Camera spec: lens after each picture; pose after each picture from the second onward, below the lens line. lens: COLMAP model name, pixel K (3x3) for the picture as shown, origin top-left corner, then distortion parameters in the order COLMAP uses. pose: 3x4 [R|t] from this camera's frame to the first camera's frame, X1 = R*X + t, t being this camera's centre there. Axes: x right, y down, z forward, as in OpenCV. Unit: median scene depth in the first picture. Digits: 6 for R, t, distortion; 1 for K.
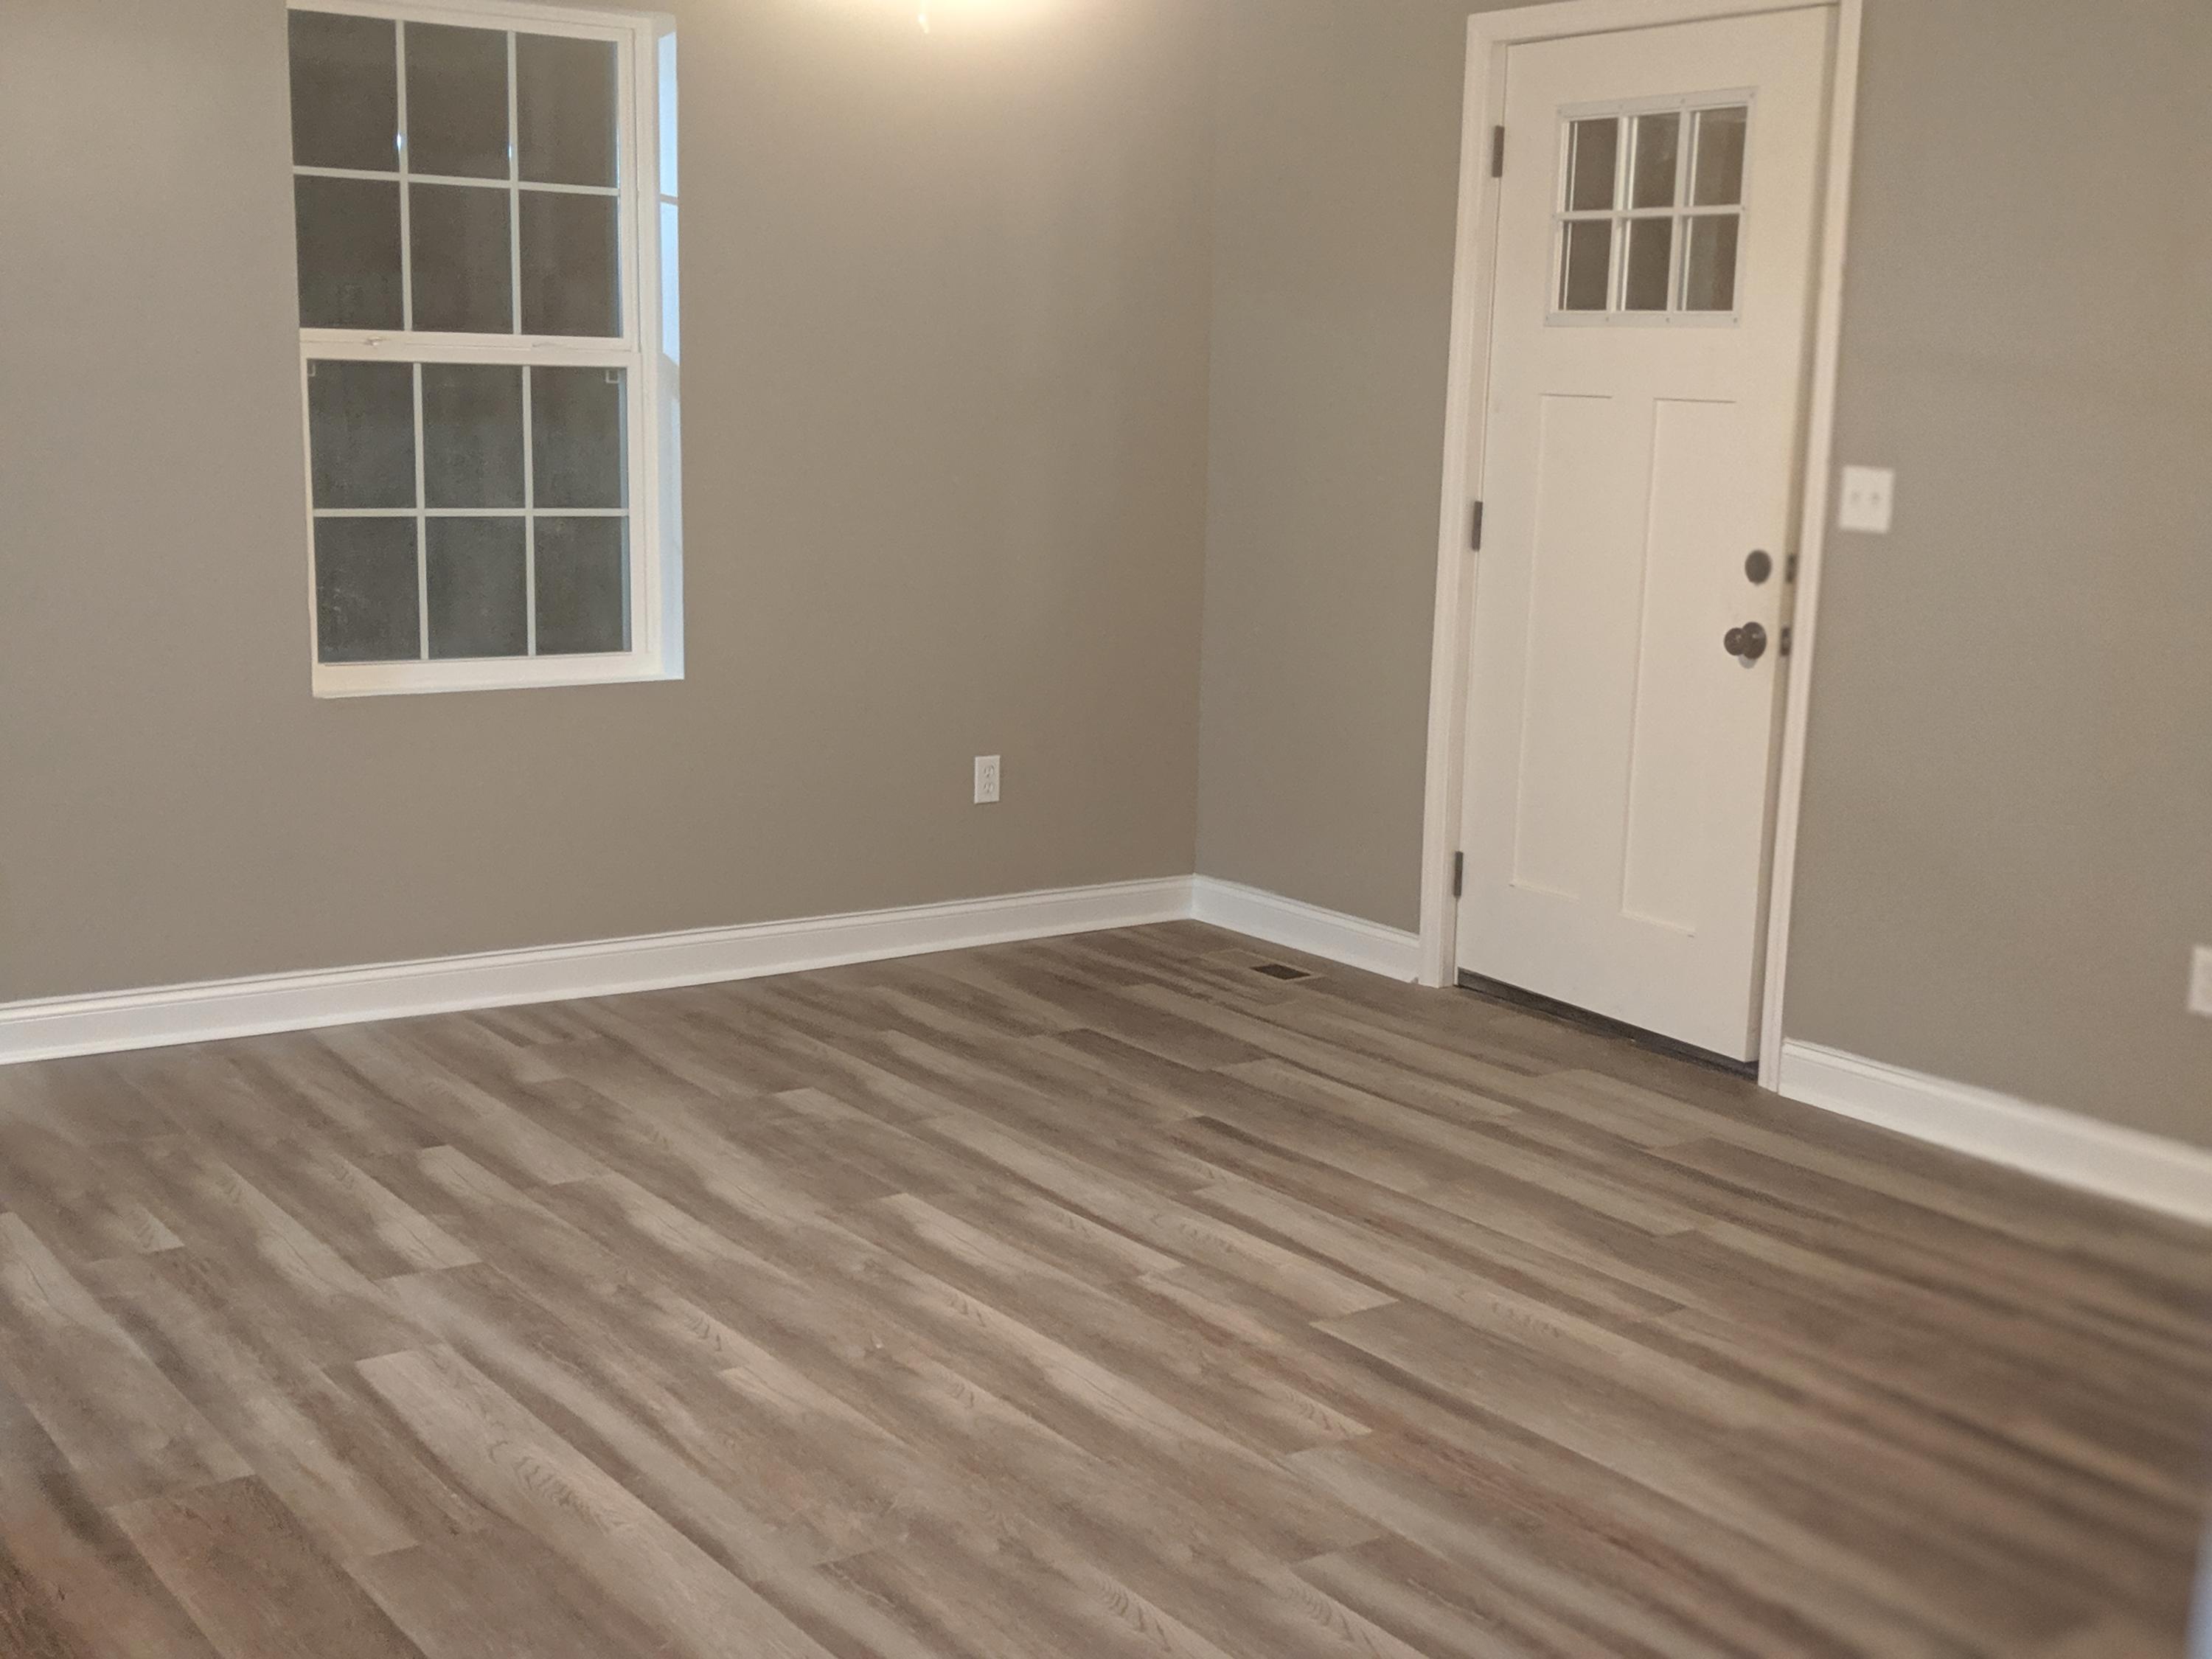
lens RADIAL K [[2678.7, 0, 1119.6], [0, 2678.7, 825.2], [0, 0, 1]] dist [0.232530, -0.707047]
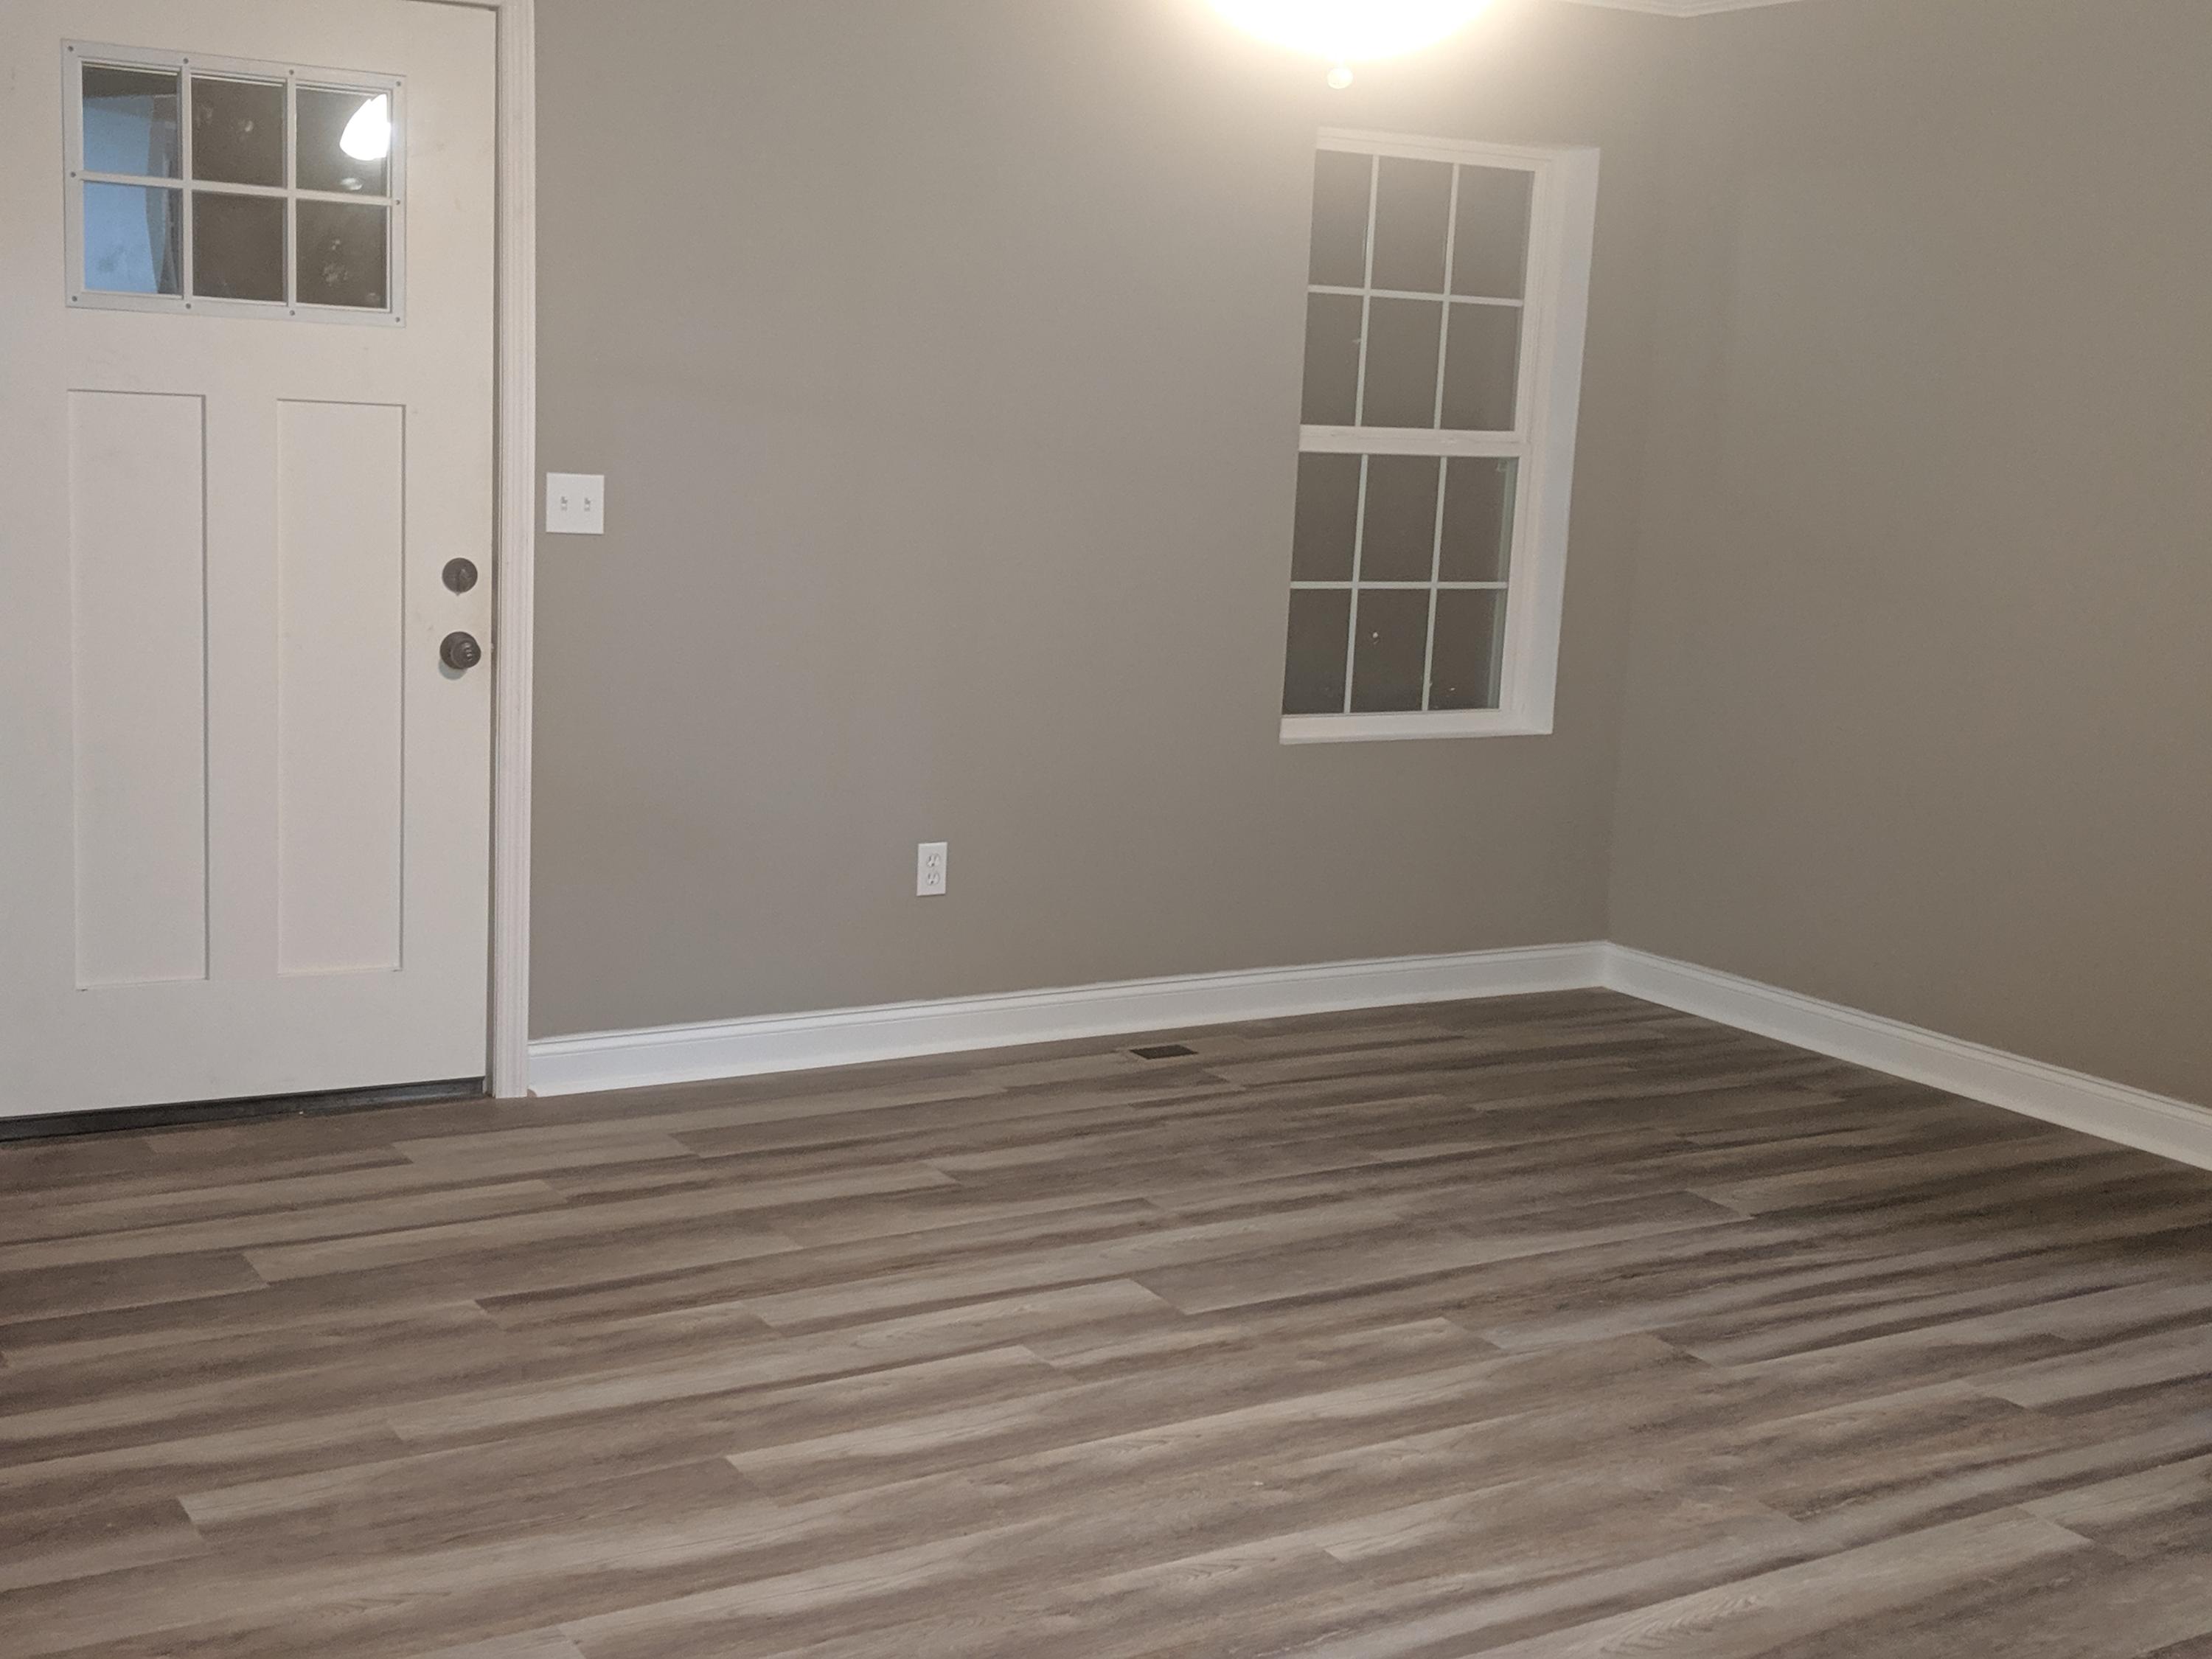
lens RADIAL K [[2678.7, 0, 1119.6], [0, 2678.7, 825.2], [0, 0, 1]] dist [0.232530, -0.707047]
pose [[0.041961, -0.176151, 0.983468, -0.875700], [0.122363, 0.977831, 0.169920, -0.174520], [-0.991598, 0.113210, 0.062585, 0.871665]]
